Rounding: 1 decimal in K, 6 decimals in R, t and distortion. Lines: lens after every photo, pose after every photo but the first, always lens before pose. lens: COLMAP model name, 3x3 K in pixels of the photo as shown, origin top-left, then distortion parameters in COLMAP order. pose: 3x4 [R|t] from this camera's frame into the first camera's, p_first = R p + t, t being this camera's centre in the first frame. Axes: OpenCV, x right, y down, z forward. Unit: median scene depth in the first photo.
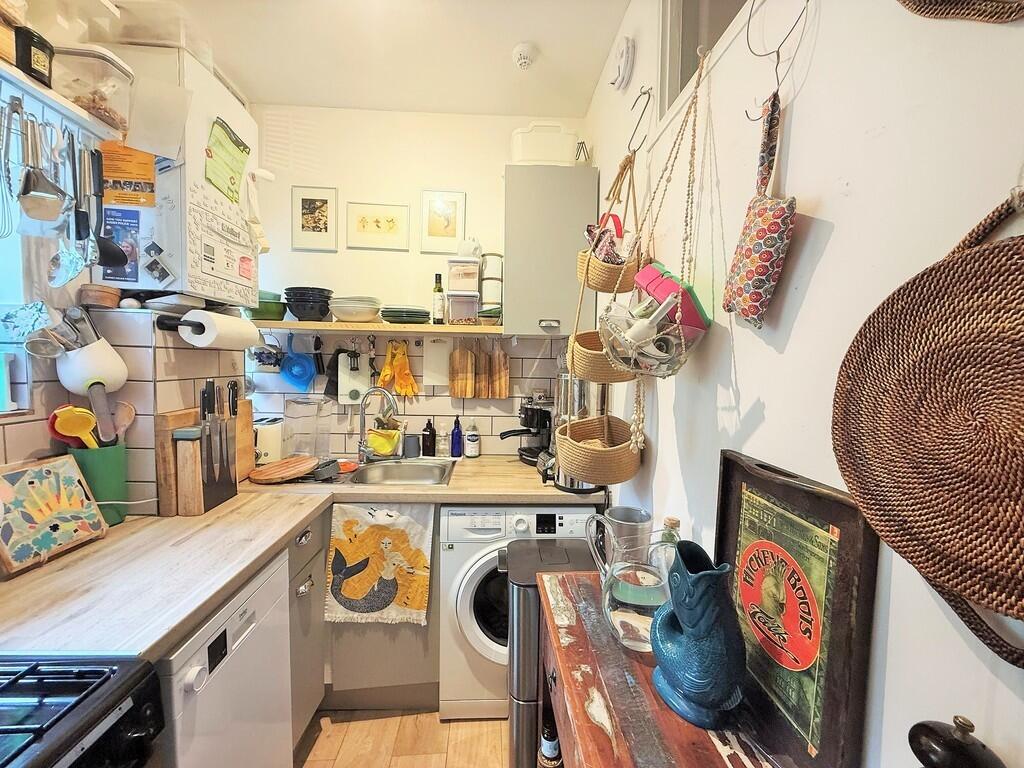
lens RADIAL K [[408.5, 0, 512.4], [0, 408.5, 384.2], [0, 0, 1]] dist [-0.000603, -0.000114]
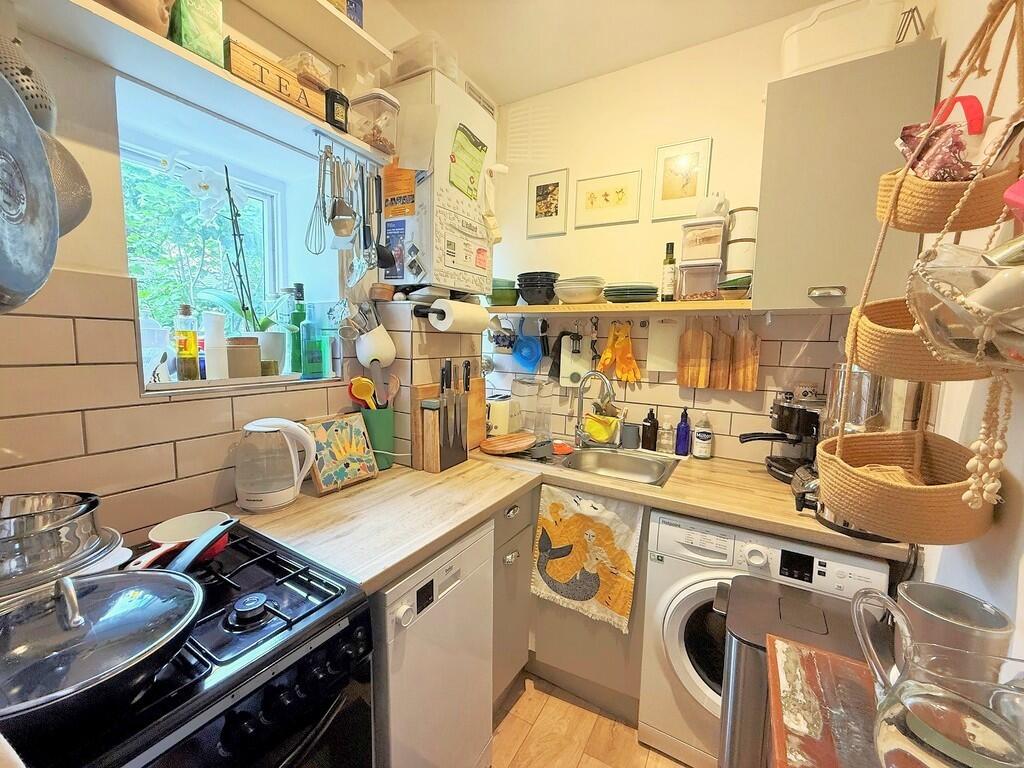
lens RADIAL K [[408.5, 0, 510.0], [0, 408.5, 384.0], [0, 0, 1]] dist [-0.000603, -0.000114]
pose [[0.830027, 0.059514, -0.554539, 0.051671], [-0.036334, 0.997948, 0.052716, -0.007737], [0.556539, -0.023607, 0.830486, 0.130393]]
